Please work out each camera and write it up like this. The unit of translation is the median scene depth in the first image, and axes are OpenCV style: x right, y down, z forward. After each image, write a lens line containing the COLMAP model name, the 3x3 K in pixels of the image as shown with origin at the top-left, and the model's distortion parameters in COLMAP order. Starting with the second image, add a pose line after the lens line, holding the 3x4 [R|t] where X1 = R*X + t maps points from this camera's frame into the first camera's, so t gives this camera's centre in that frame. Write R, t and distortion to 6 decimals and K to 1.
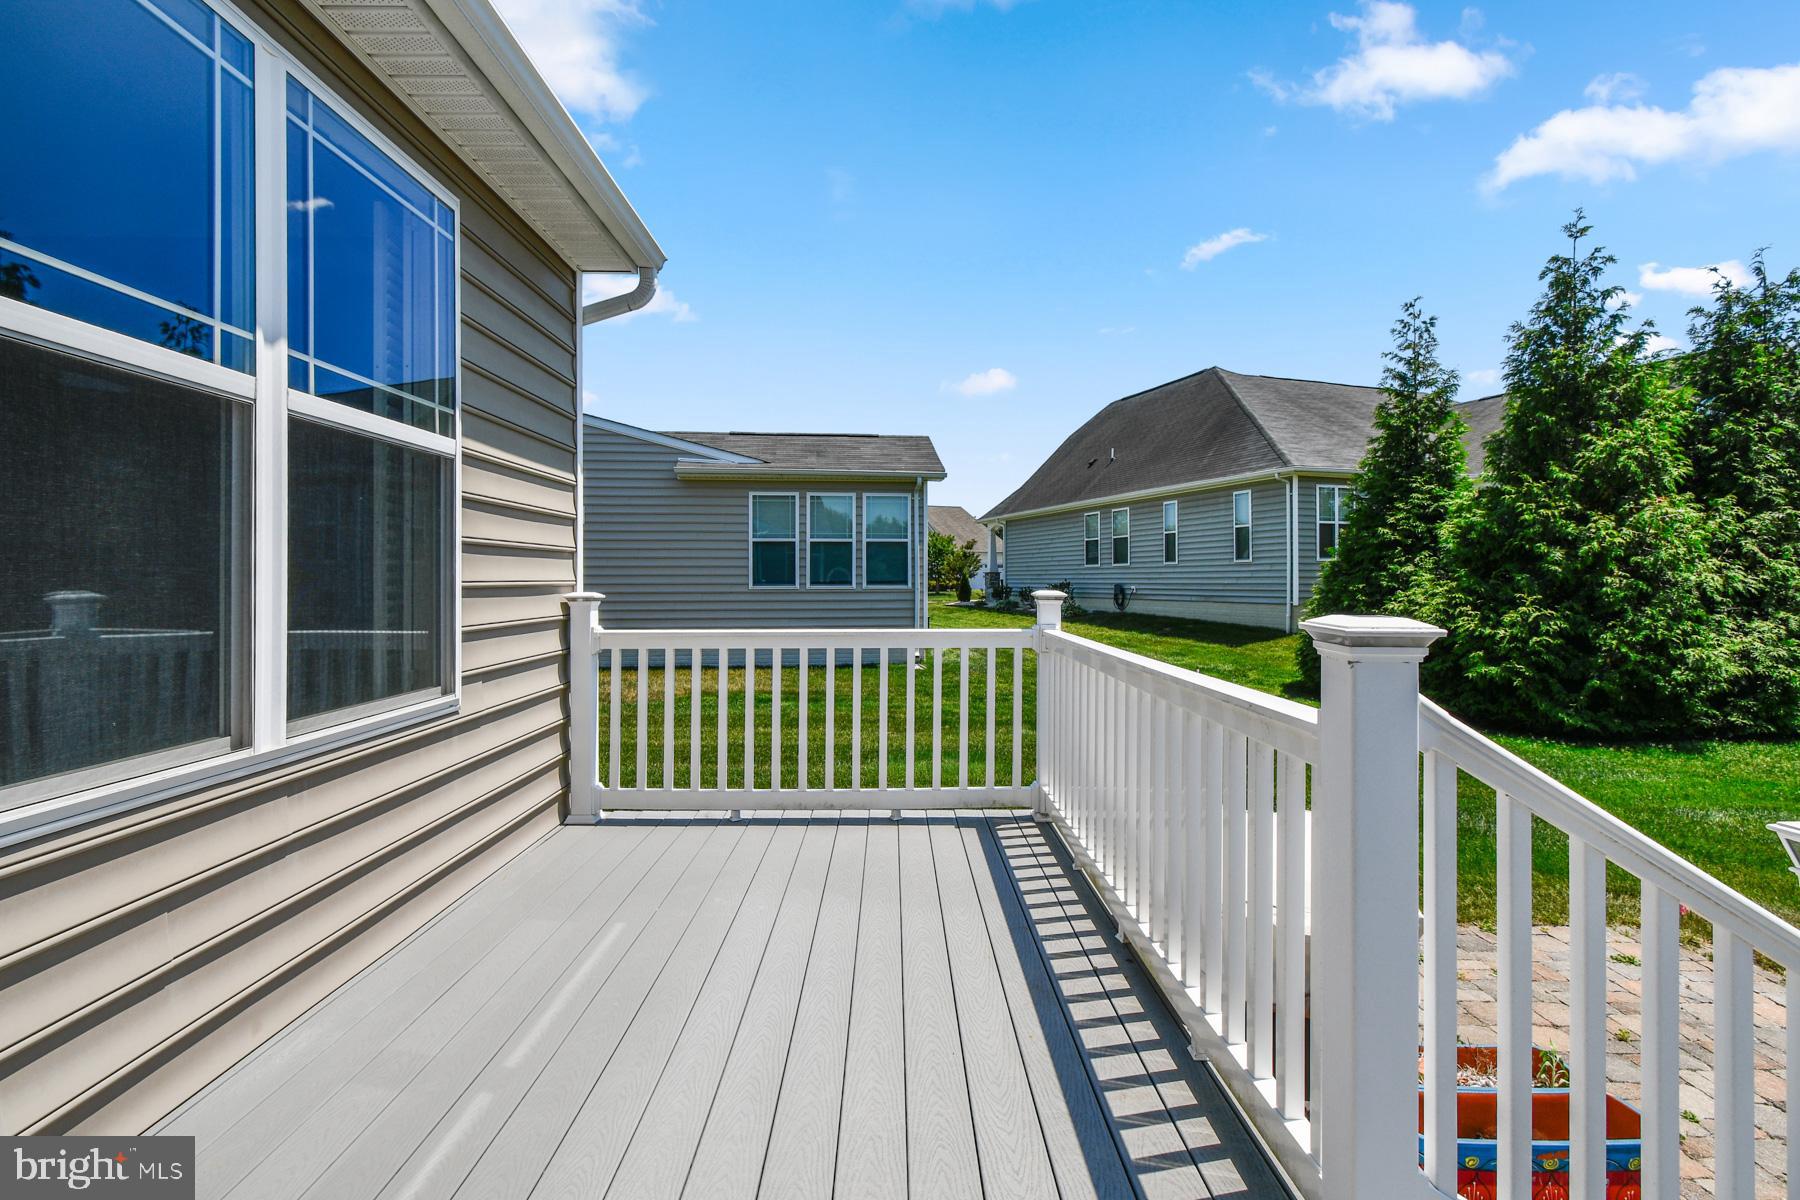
lens RADIAL K [[822.5, 0, 880.2], [0, 822.5, 579.9], [0, 0, 1]] dist [-0.003511, 0.003527]
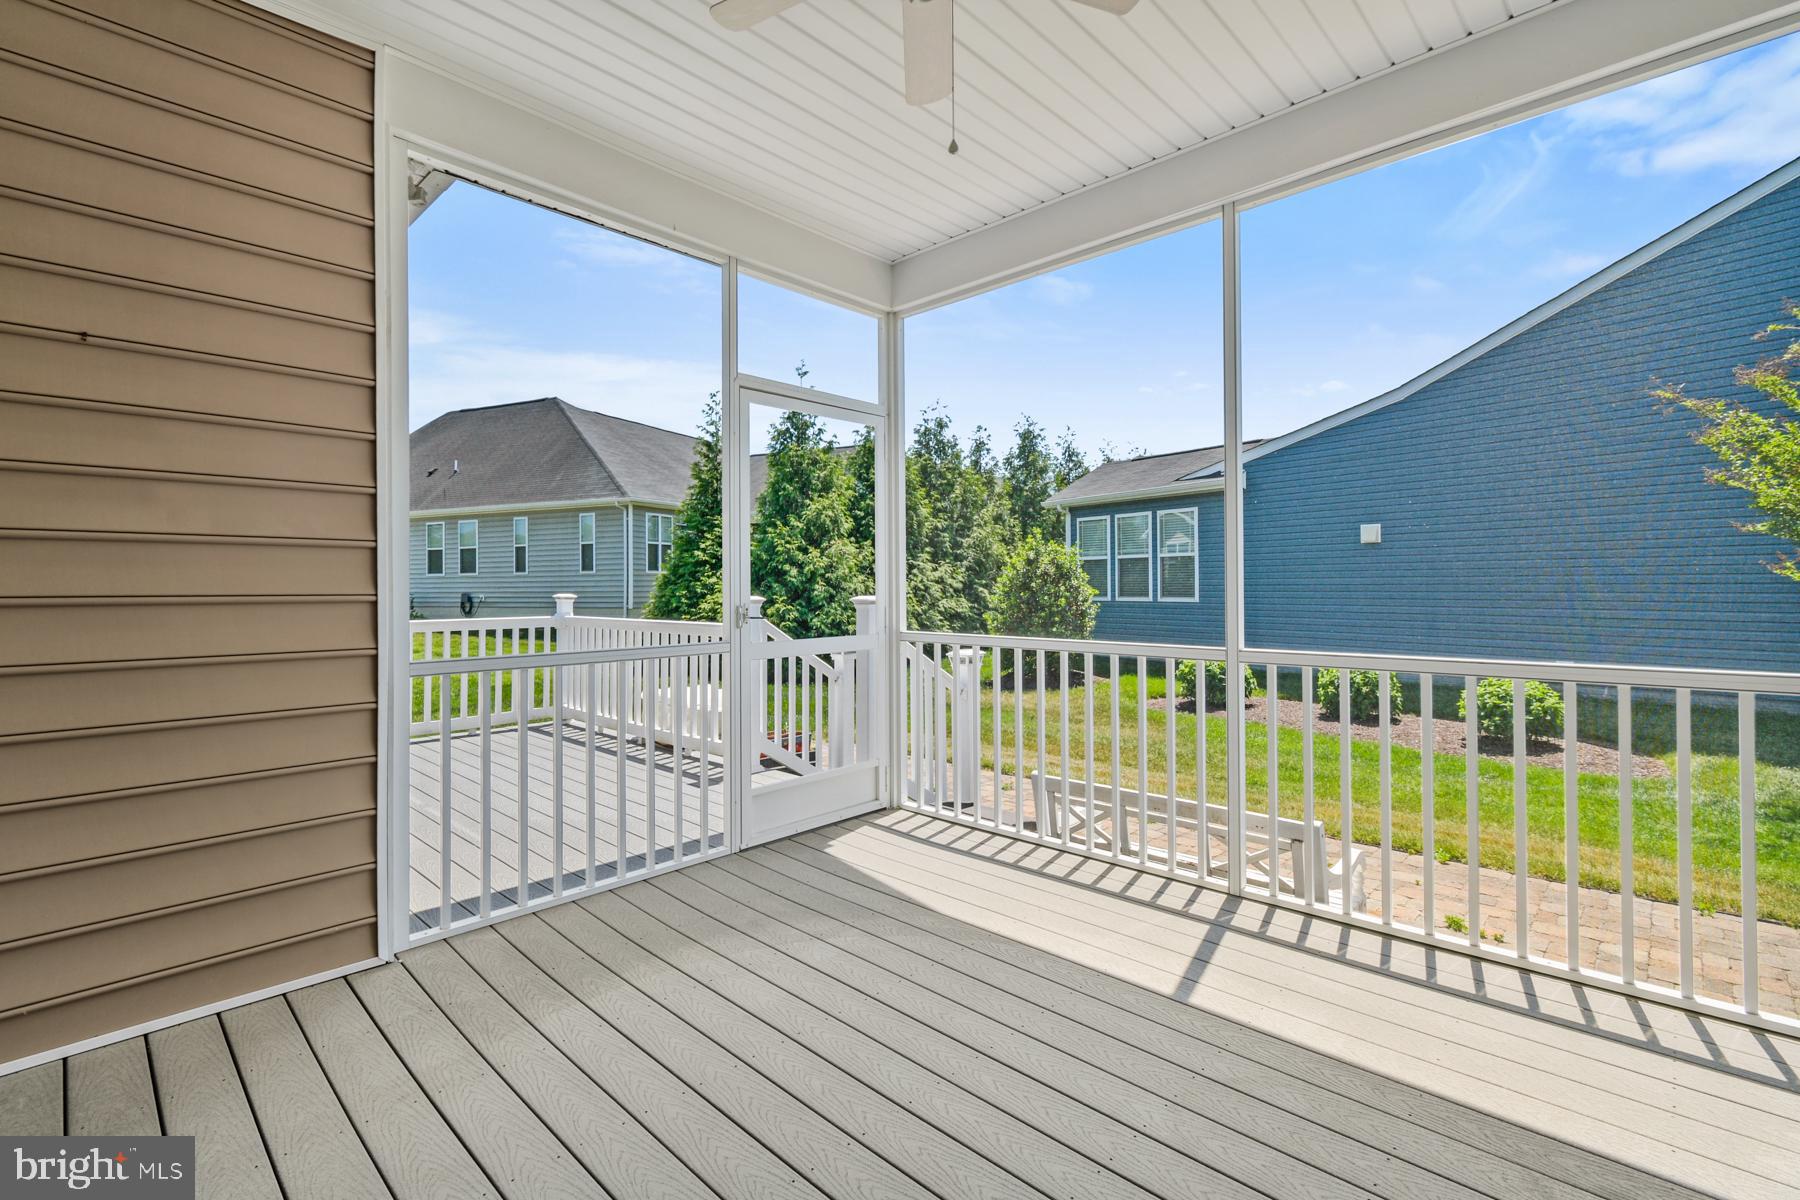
lens RADIAL K [[822.5, 0, 894.8], [0, 822.5, 590.2], [0, 0, 1]] dist [-0.003511, 0.003527]
pose [[0.692202, -0.005589, 0.721682, -0.169823], [0.004570, 0.999984, 0.003361, 0.000475], [-0.721689, 0.000972, 0.692217, -0.216157]]
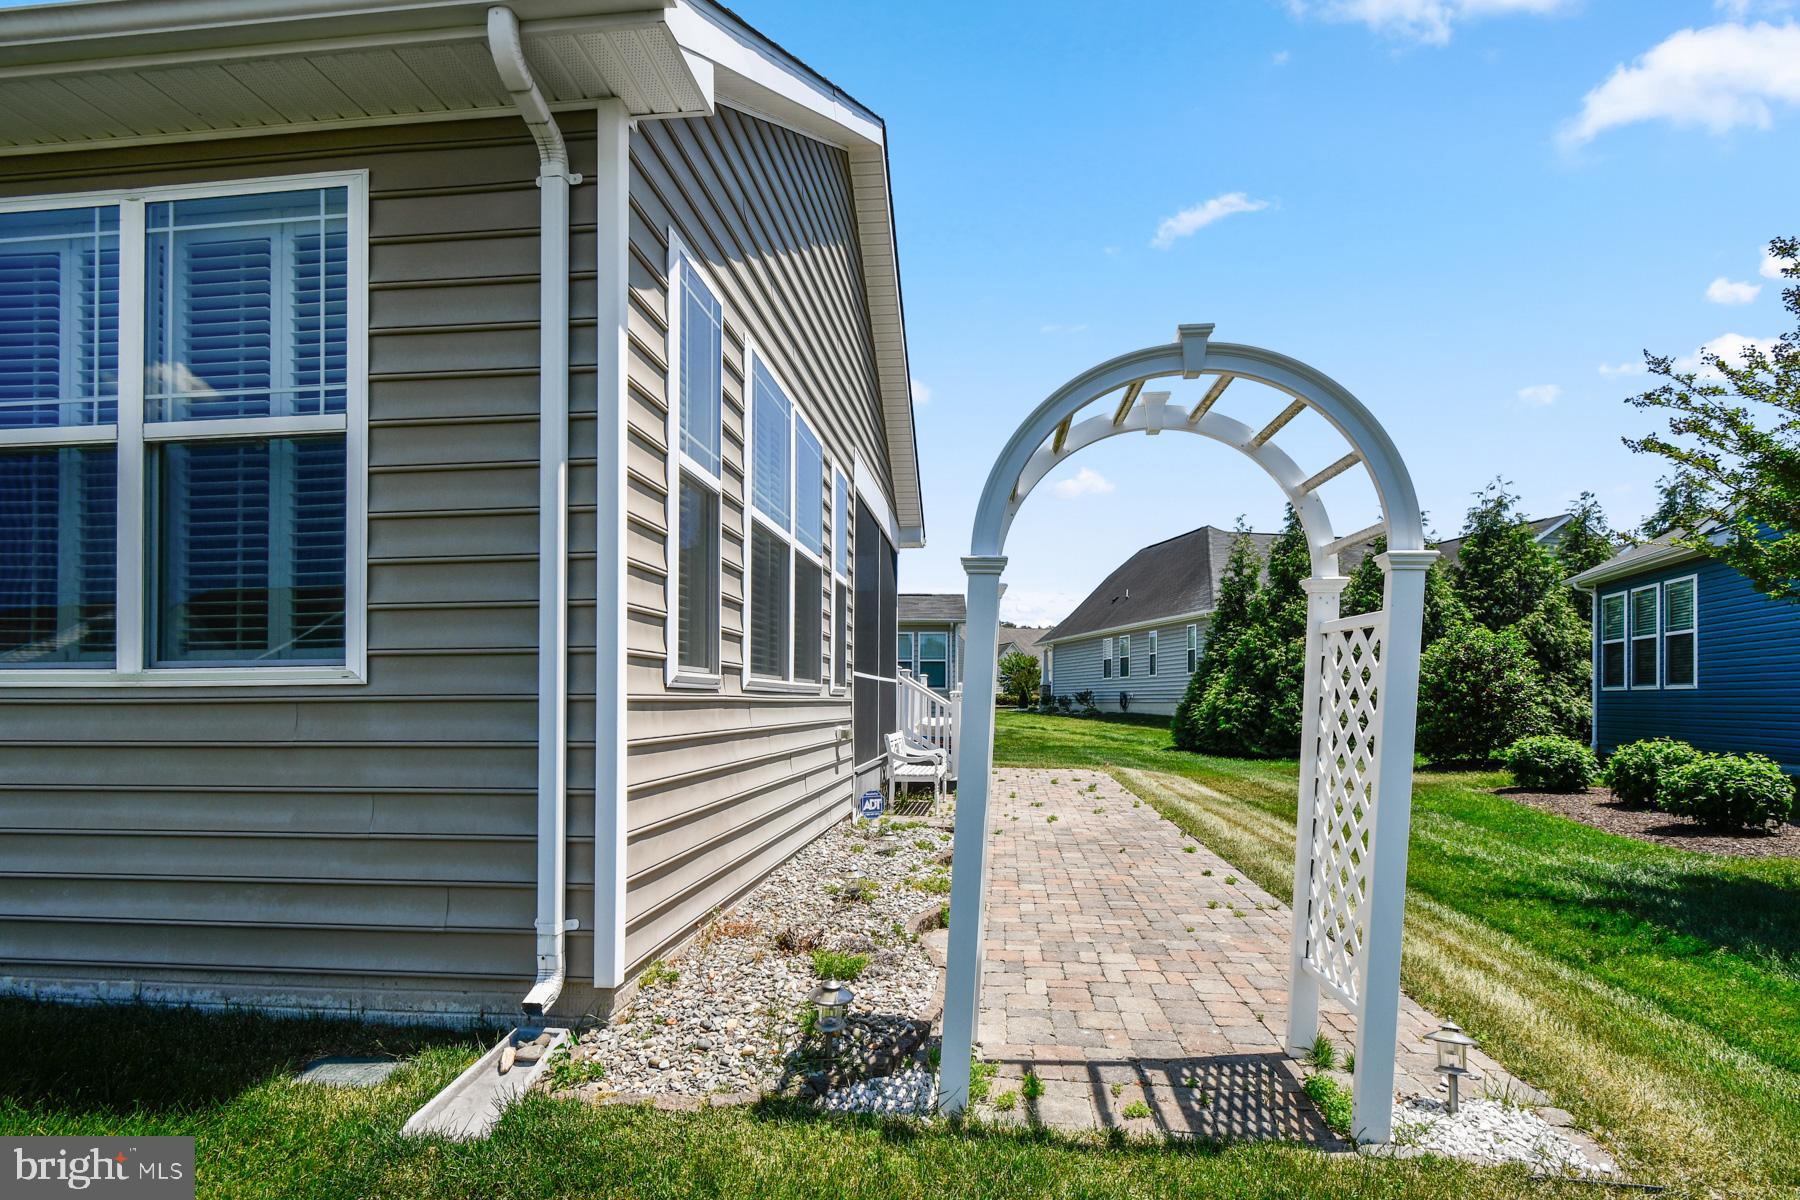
lens RADIAL K [[822.5, 0, 917.3], [0, 822.5, 695.7], [0, 0, 1]] dist [-0.003511, 0.003527]
pose [[0.995843, -0.002939, -0.091044, 0.150977], [0.002548, 0.999987, -0.004407, 0.033351], [0.091056, 0.004156, 0.995837, -0.760436]]
